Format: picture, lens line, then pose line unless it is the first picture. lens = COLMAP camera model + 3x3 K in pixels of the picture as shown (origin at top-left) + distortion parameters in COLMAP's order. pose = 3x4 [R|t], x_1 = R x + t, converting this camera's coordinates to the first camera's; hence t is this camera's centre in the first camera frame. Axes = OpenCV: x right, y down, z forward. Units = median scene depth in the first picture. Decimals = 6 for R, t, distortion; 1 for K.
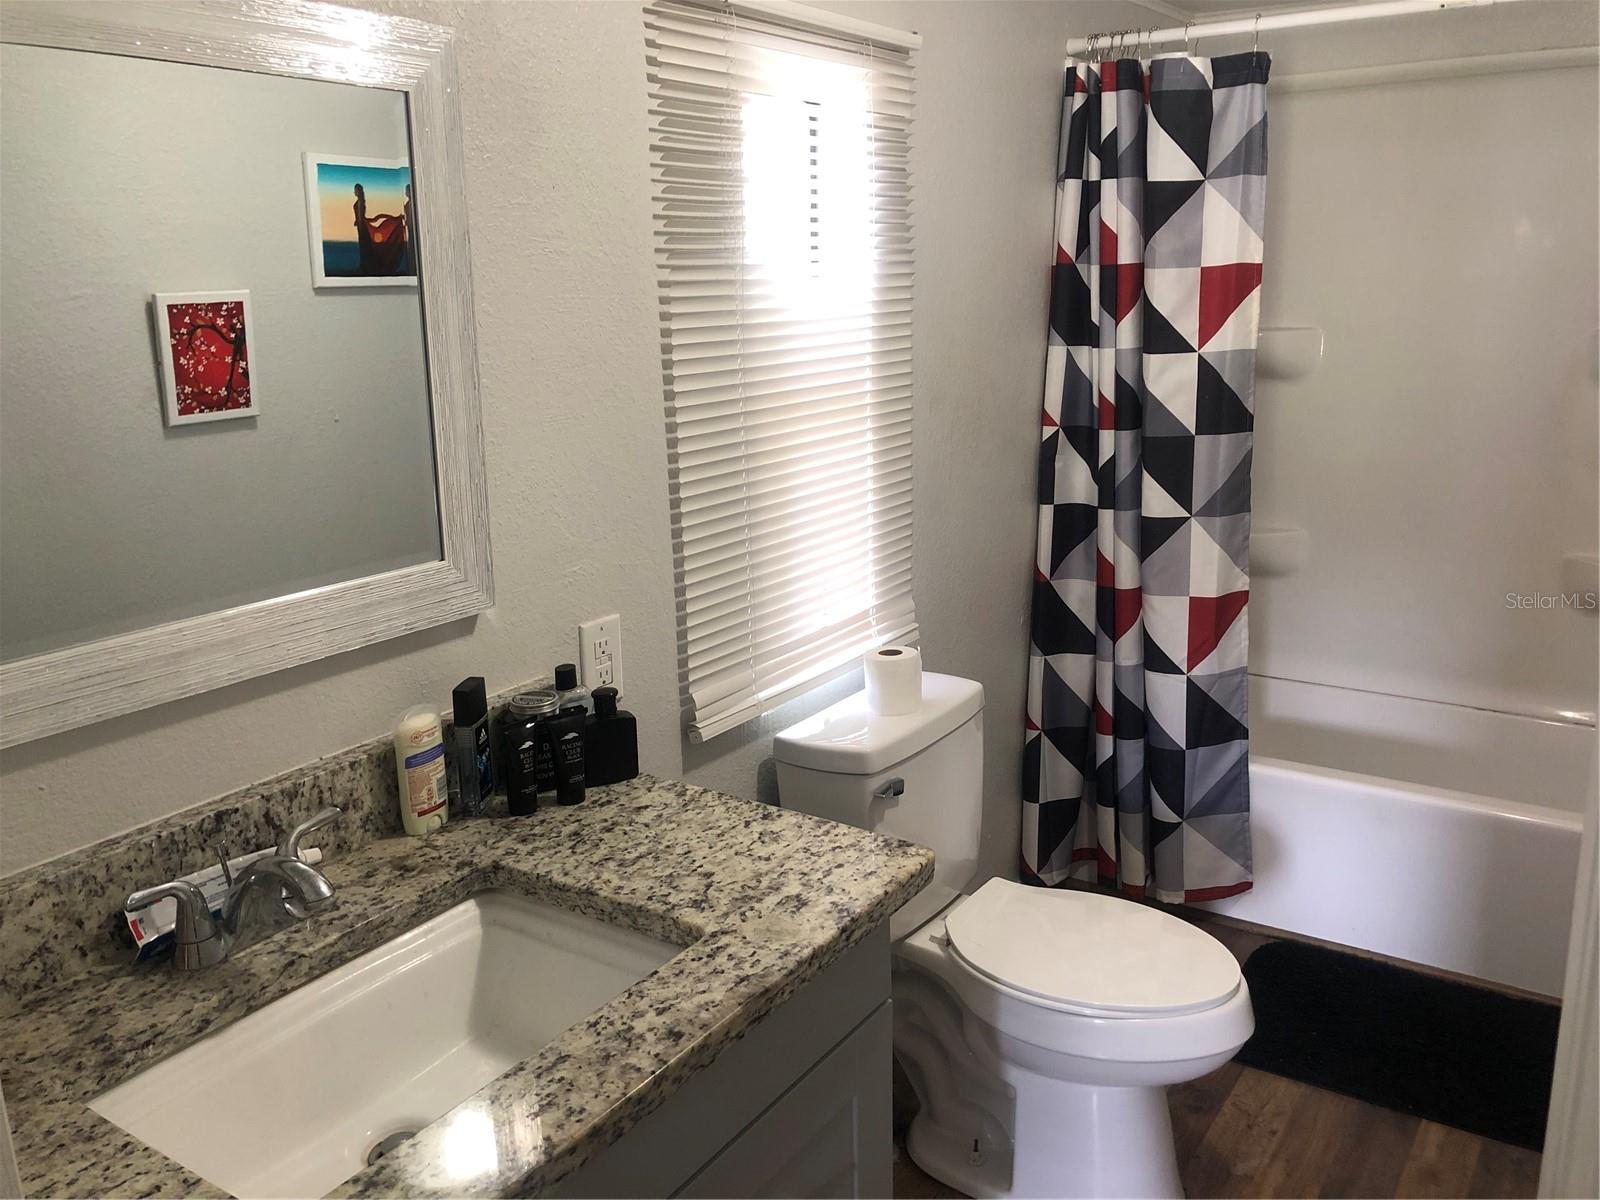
lens RADIAL K [[1300.5, 0, 800.0], [0, 1300.5, 600.0], [0, 0, 1]] dist [0.068452, -0.199752]
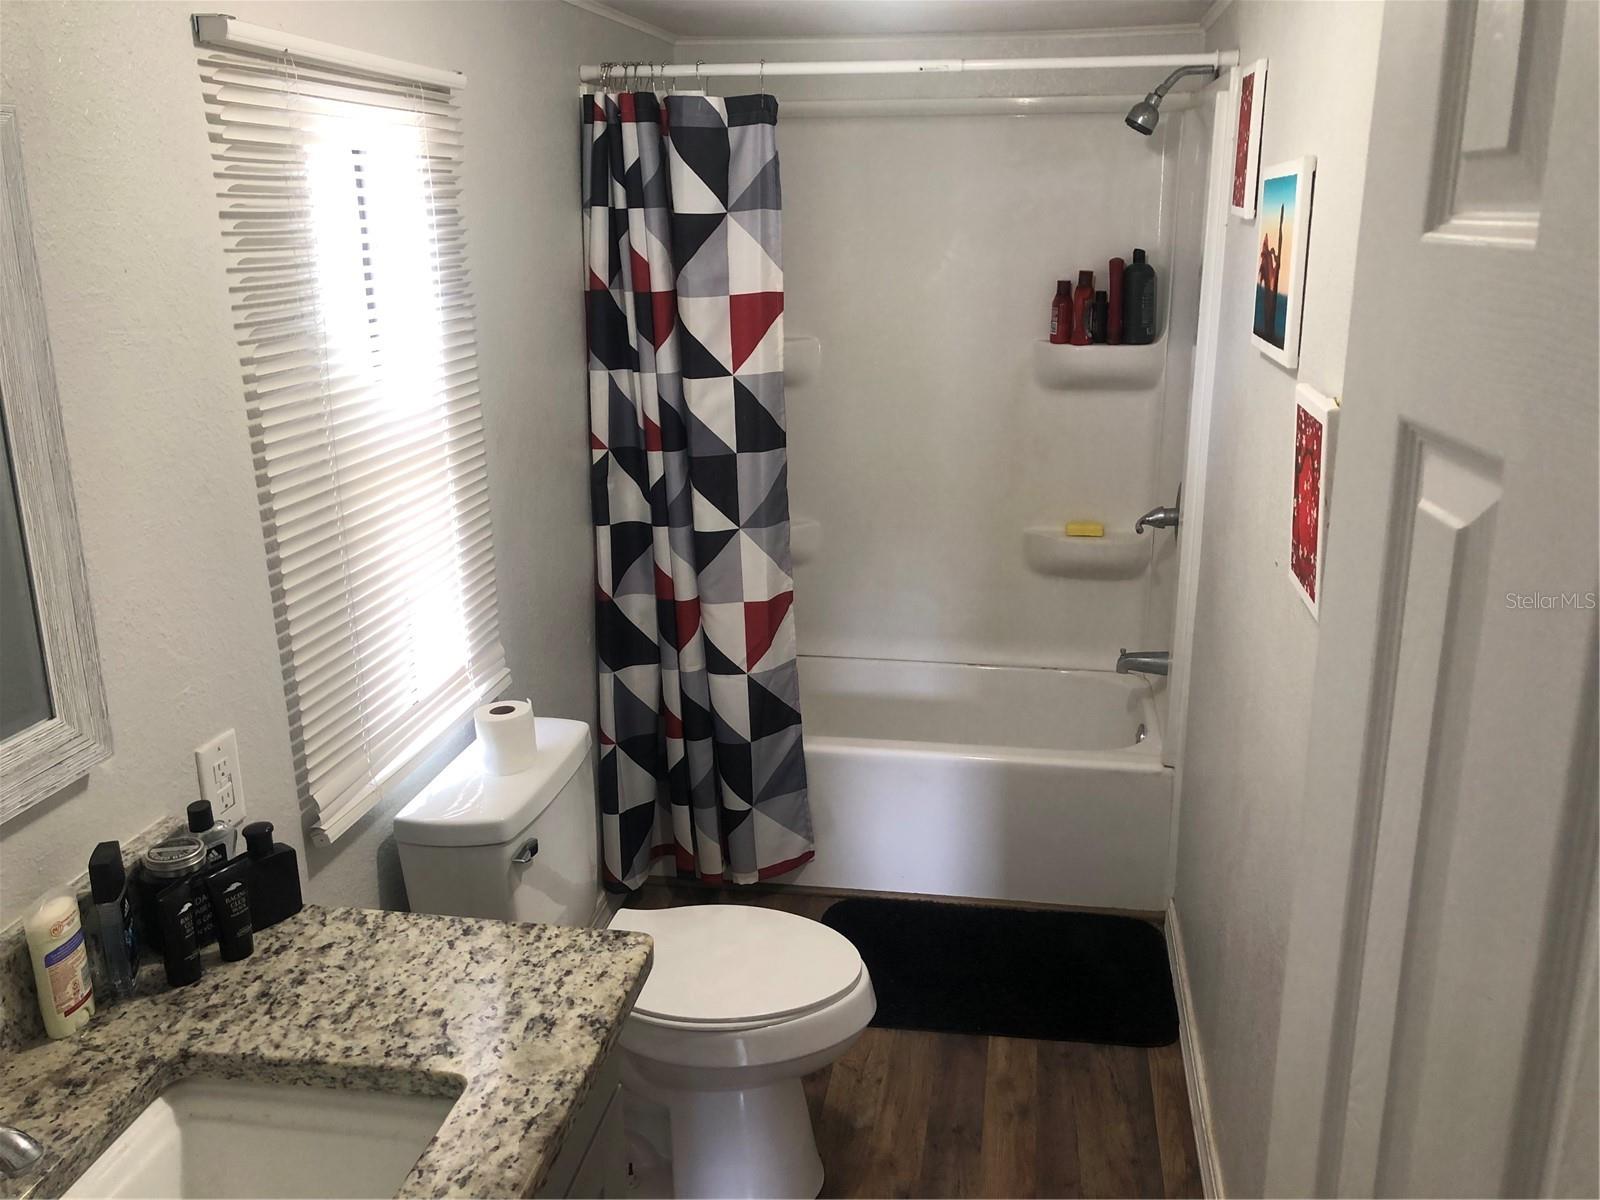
lens RADIAL K [[1315.4, 0, 807.7], [0, 1315.4, 596.1], [0, 0, 1]] dist [0.018308, -0.019047]
pose [[0.904159, -0.106121, 0.413806, -0.111750], [0.089229, 0.994202, 0.060001, -0.075723], [-0.417774, -0.017327, 0.908386, -0.001127]]
